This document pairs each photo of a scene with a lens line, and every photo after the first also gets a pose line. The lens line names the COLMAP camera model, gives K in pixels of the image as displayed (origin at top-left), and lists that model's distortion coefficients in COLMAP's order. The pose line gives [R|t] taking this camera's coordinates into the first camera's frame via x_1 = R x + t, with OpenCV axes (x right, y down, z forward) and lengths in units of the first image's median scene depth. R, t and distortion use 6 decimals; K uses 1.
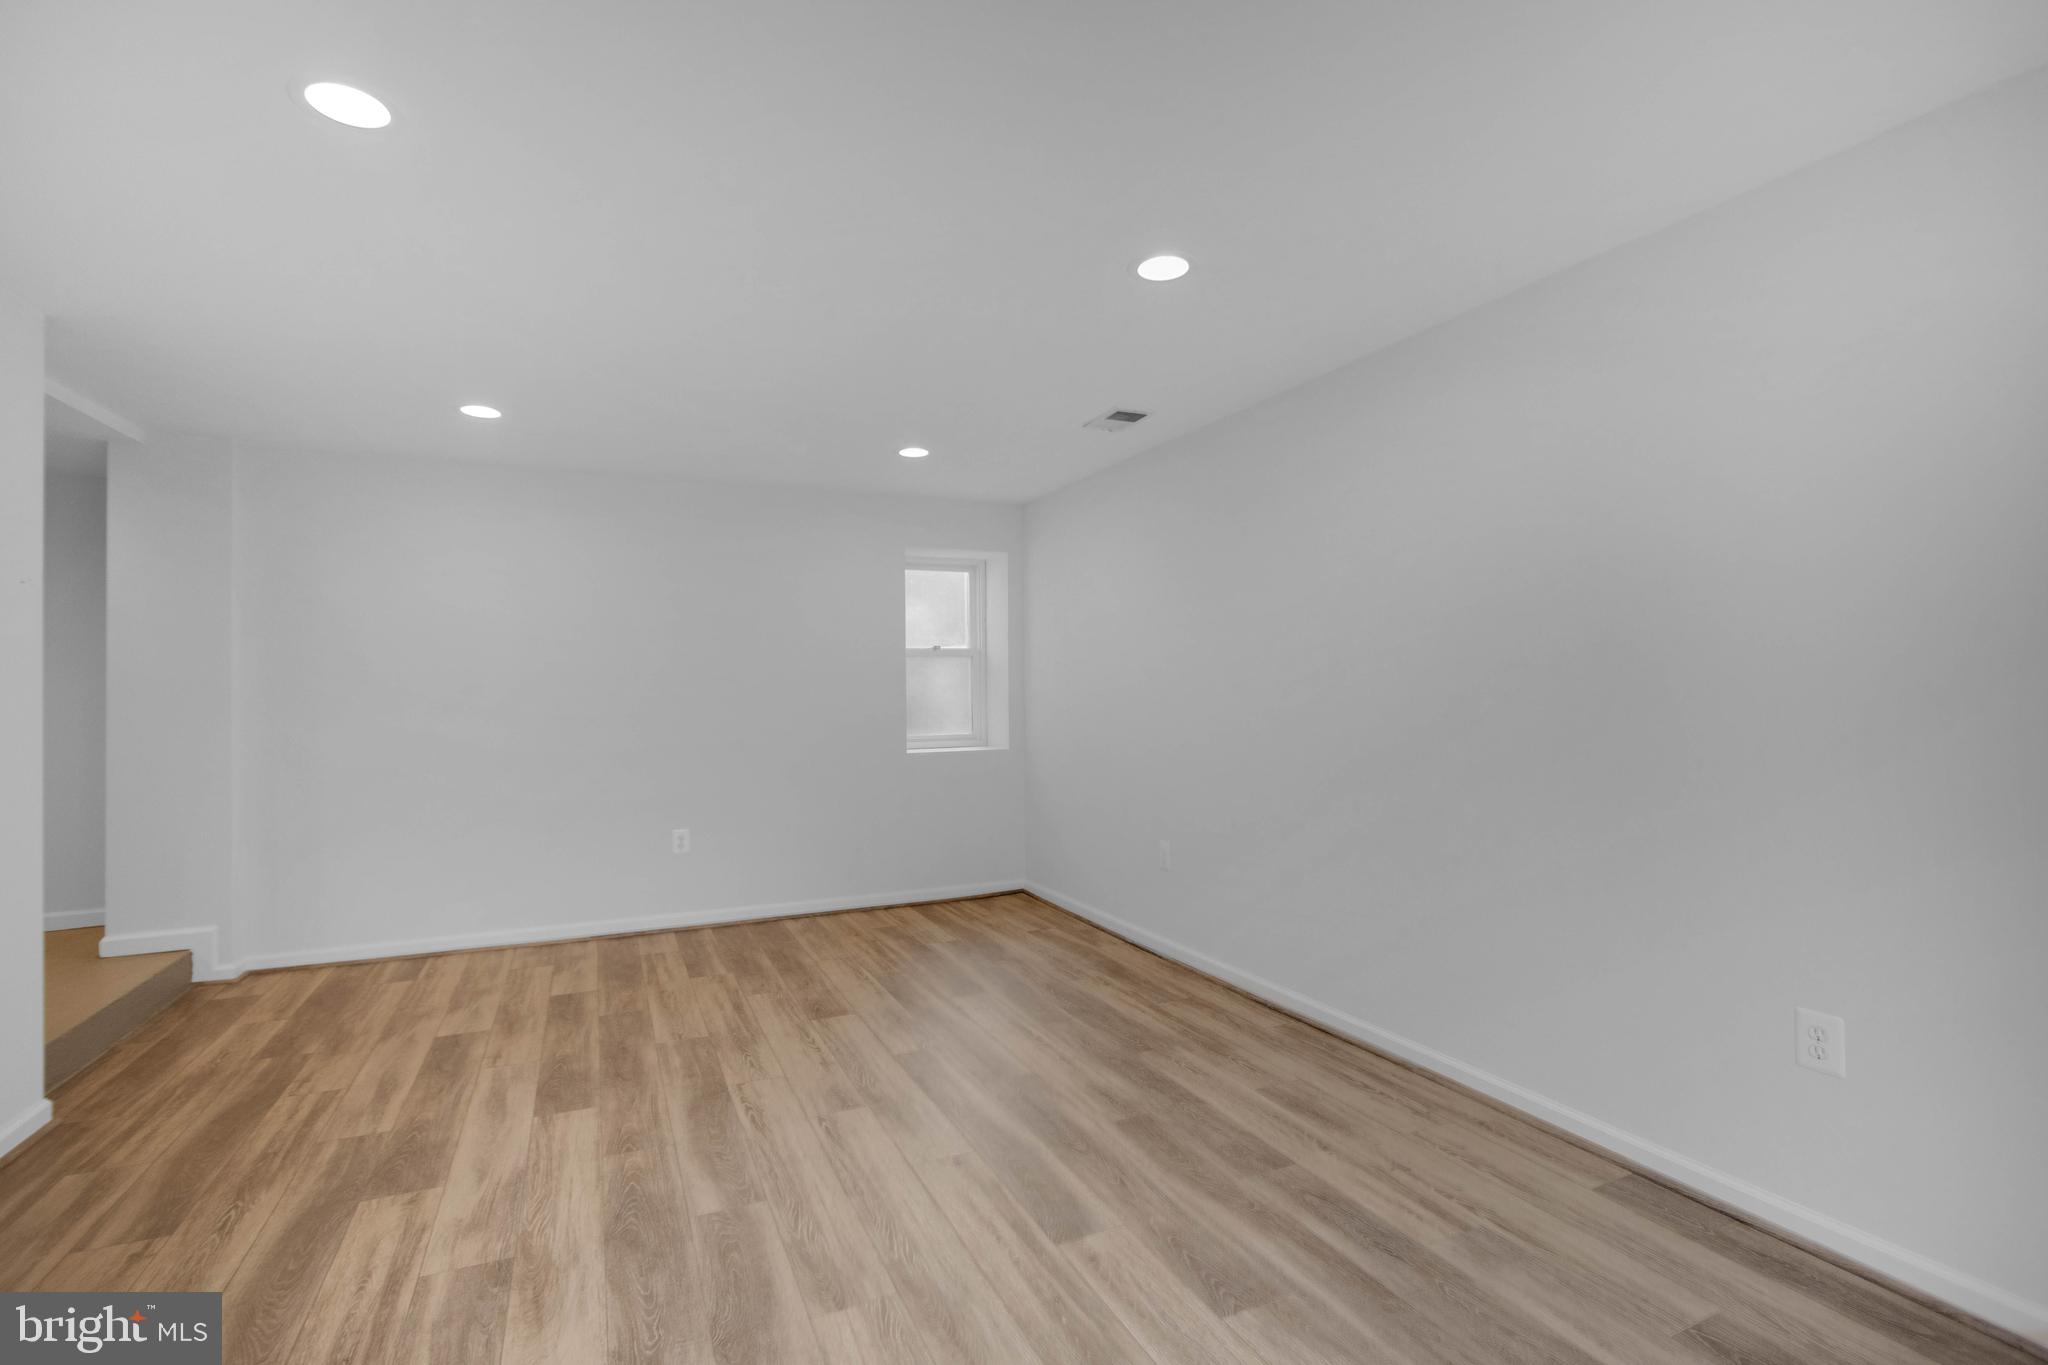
lens RADIAL K [[948.2, 0, 1022.7], [0, 948.2, 670.8], [0, 0, 1]] dist [-0.016345, 0.000830]
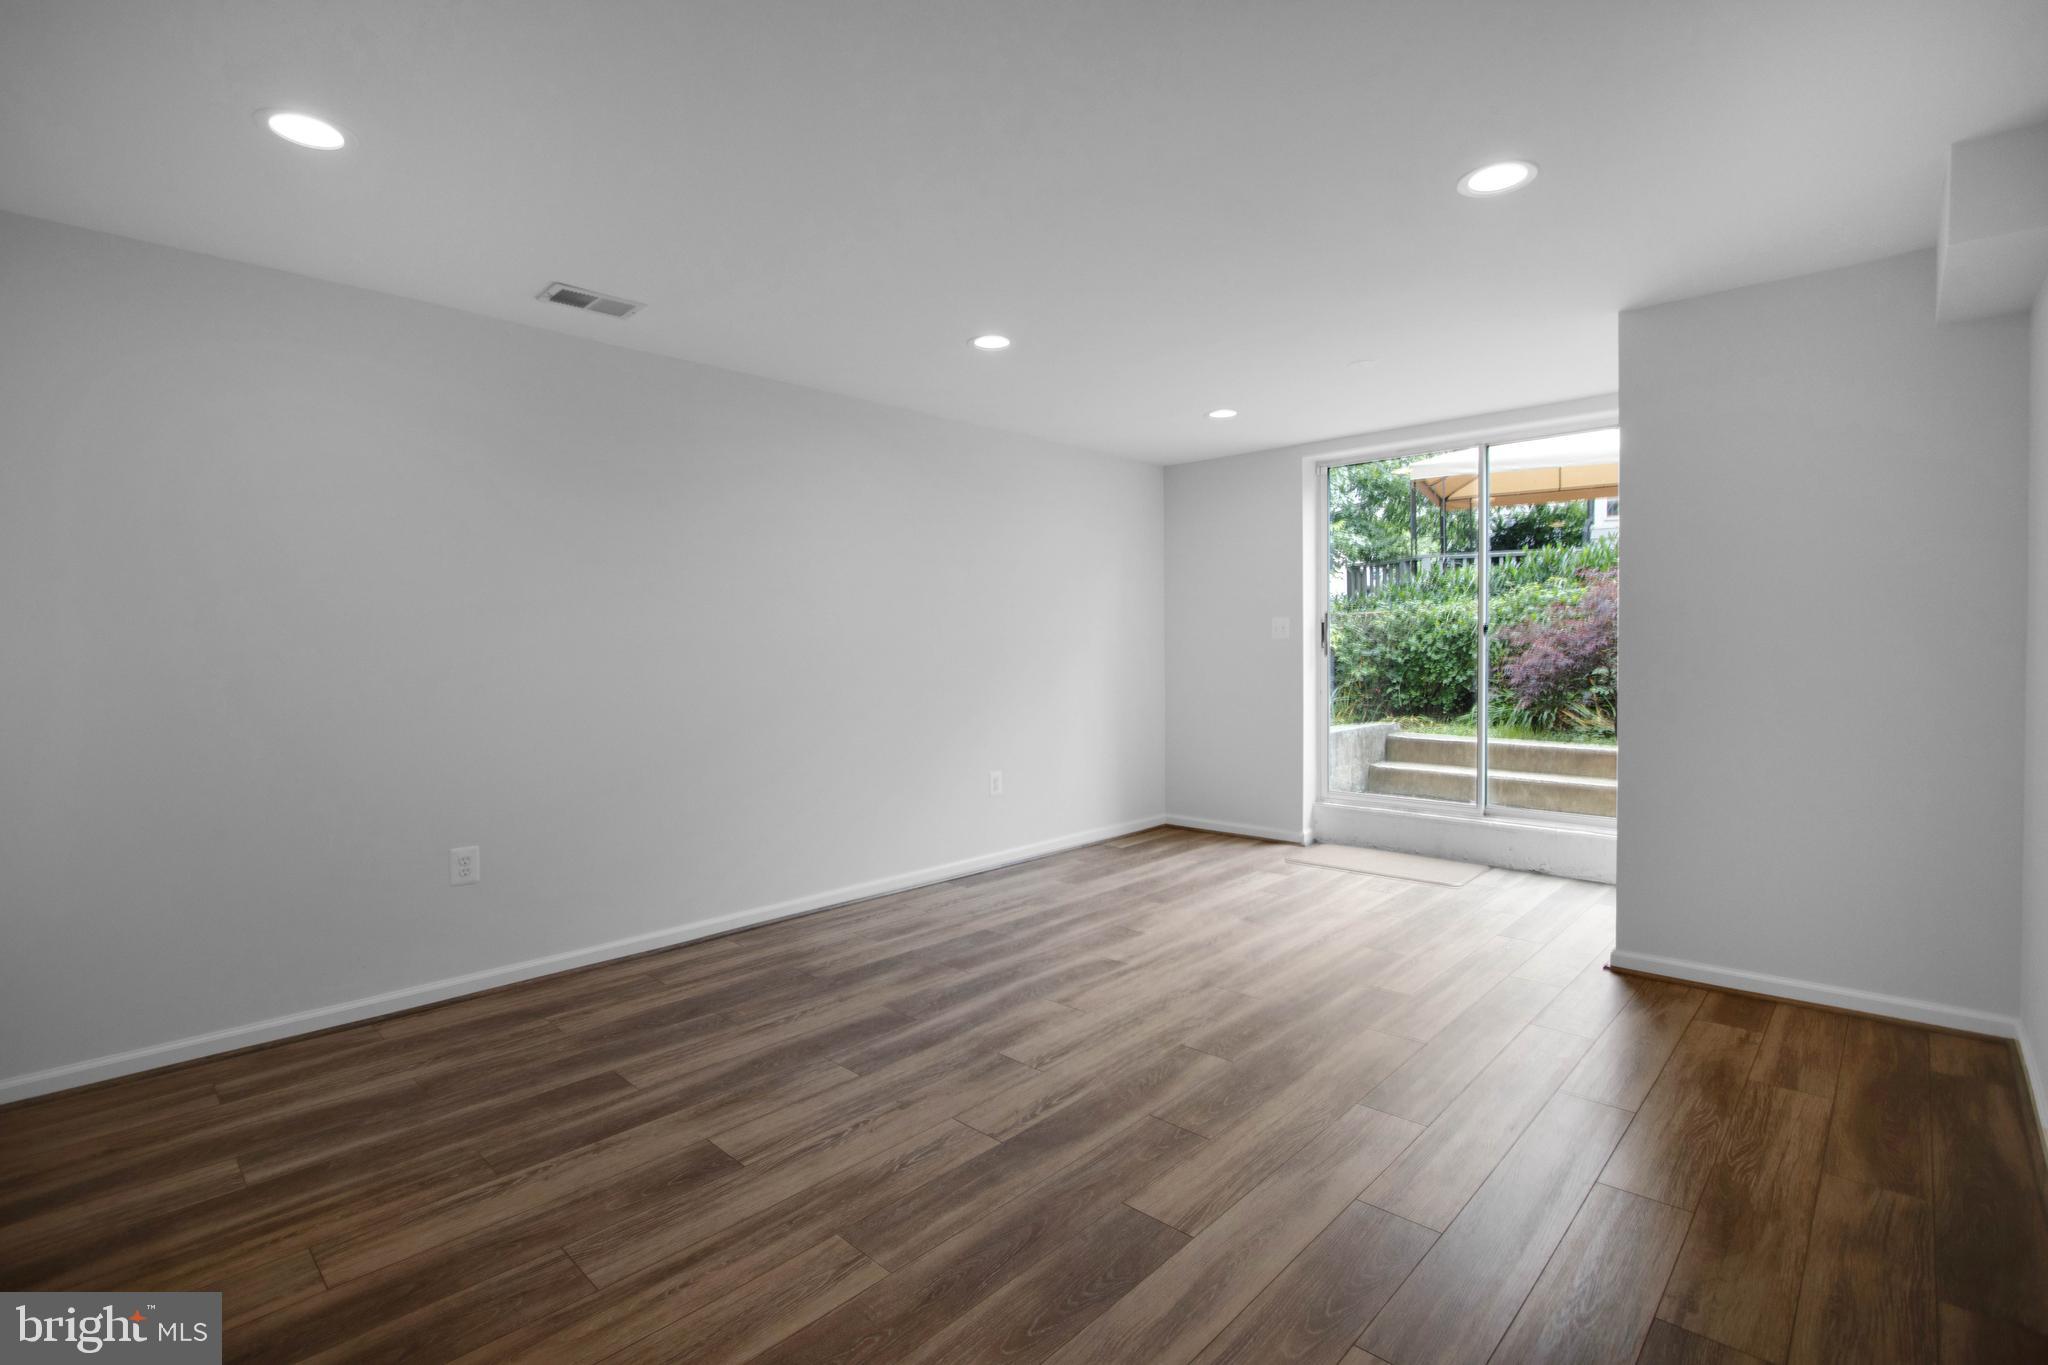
lens RADIAL K [[948.2, 0, 1022.7], [0, 948.2, 670.8], [0, 0, 1]] dist [-0.016345, 0.000830]
pose [[-0.371509, -0.009134, 0.928384, -1.065181], [-0.003296, 0.999958, 0.008519, 0.053192], [-0.928423, 0.000105, -0.371524, 1.318096]]
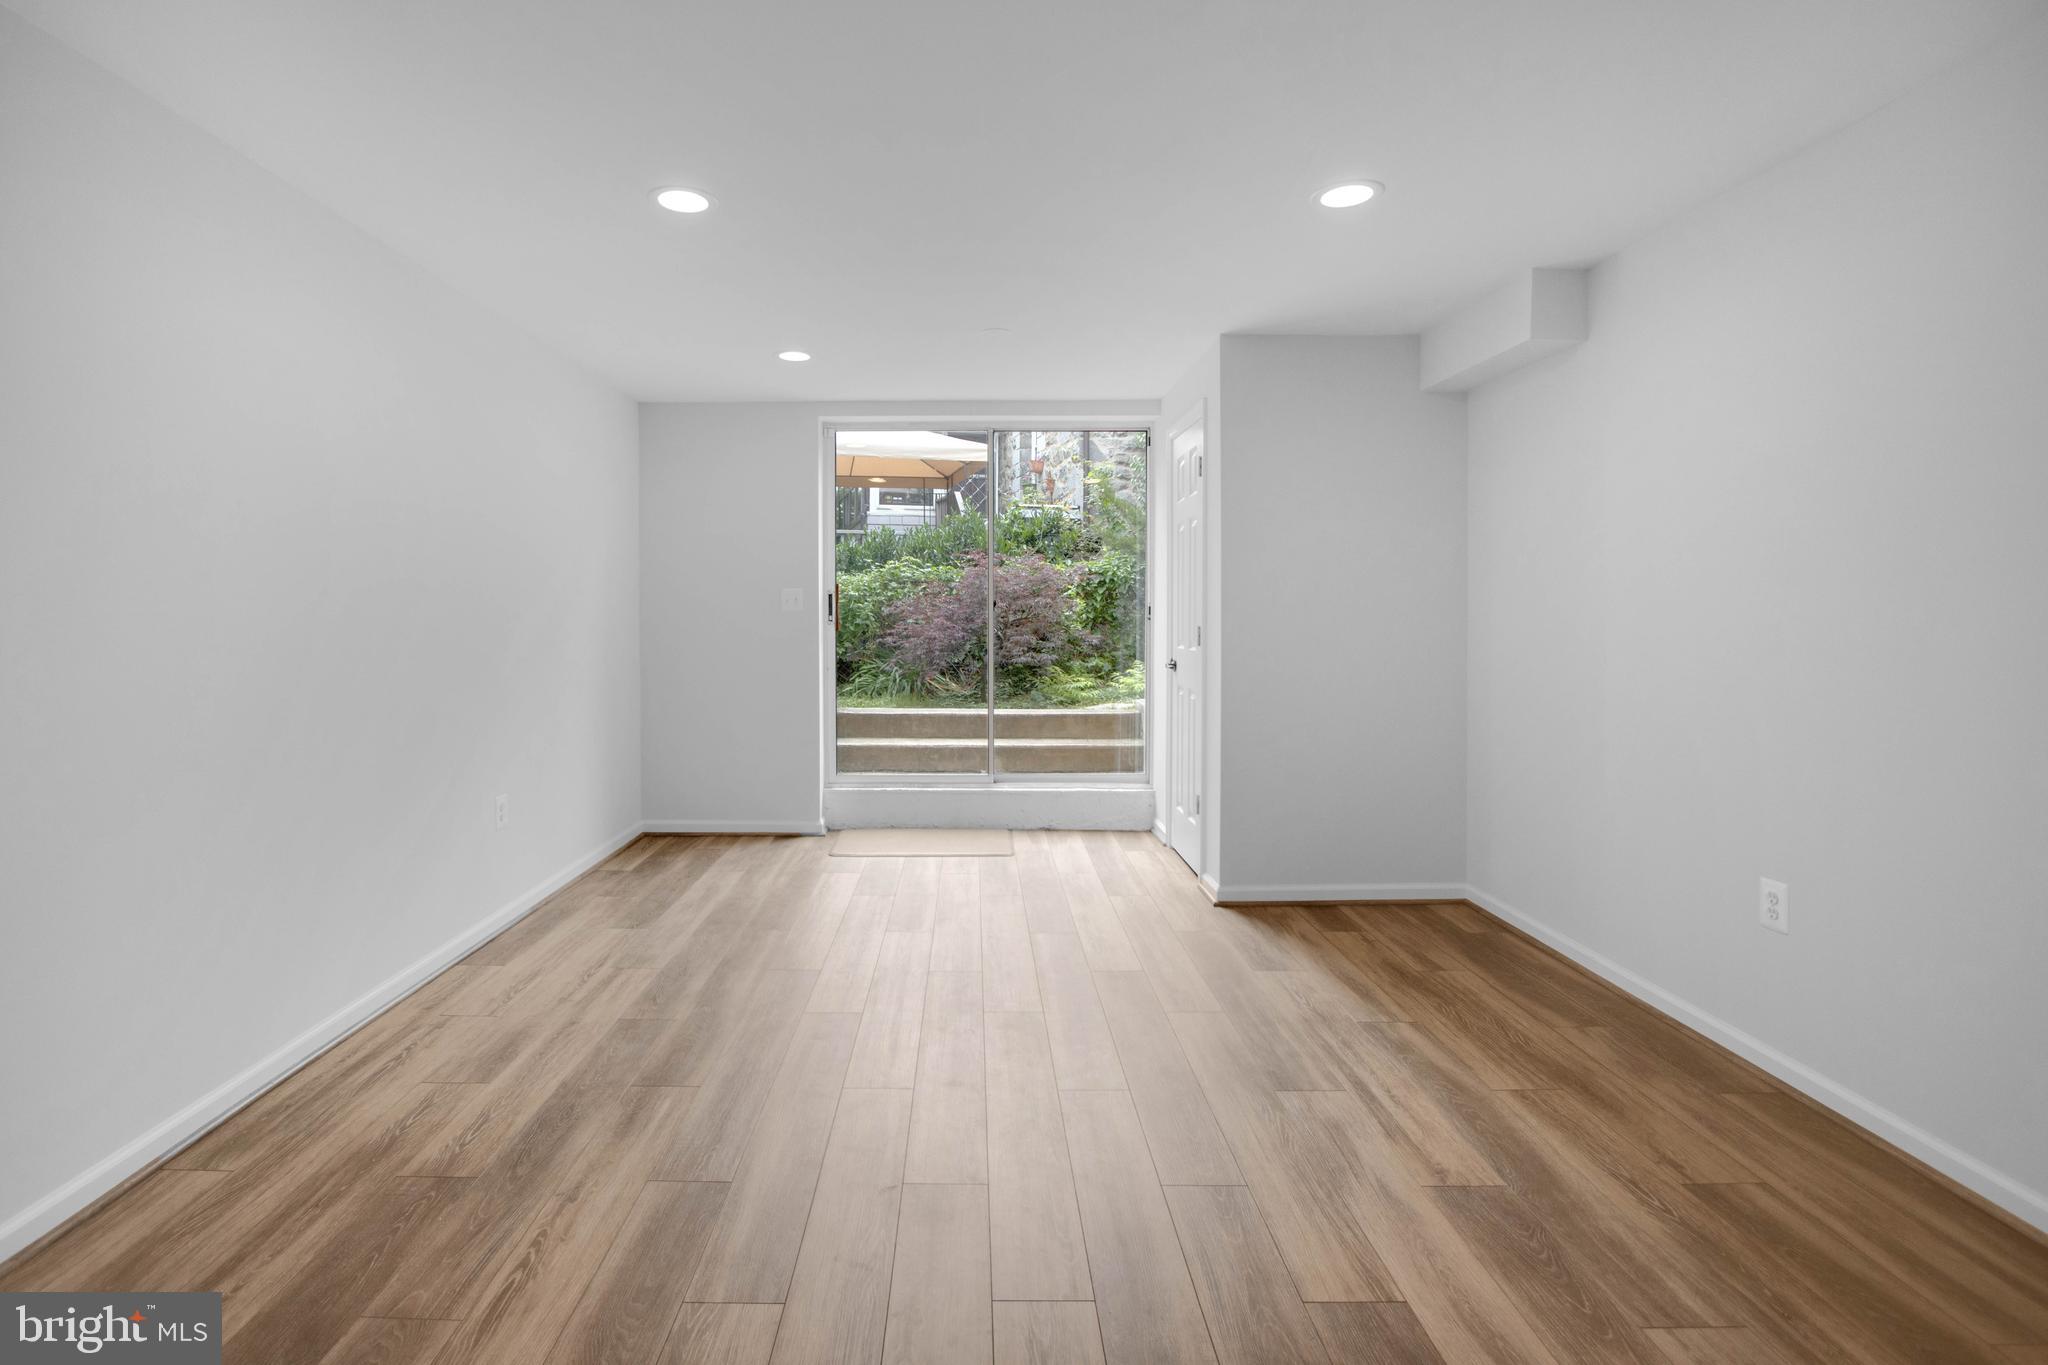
lens RADIAL K [[972.2, 0, 962.2], [0, 972.2, 633.1], [0, 0, 1]] dist [-0.014708, 0.001060]
pose [[-0.905527, 0.002838, 0.424280, -0.504915], [0.002209, 0.999996, -0.001975, 0.046342], [-0.424284, -0.000851, -0.905529, 1.613208]]
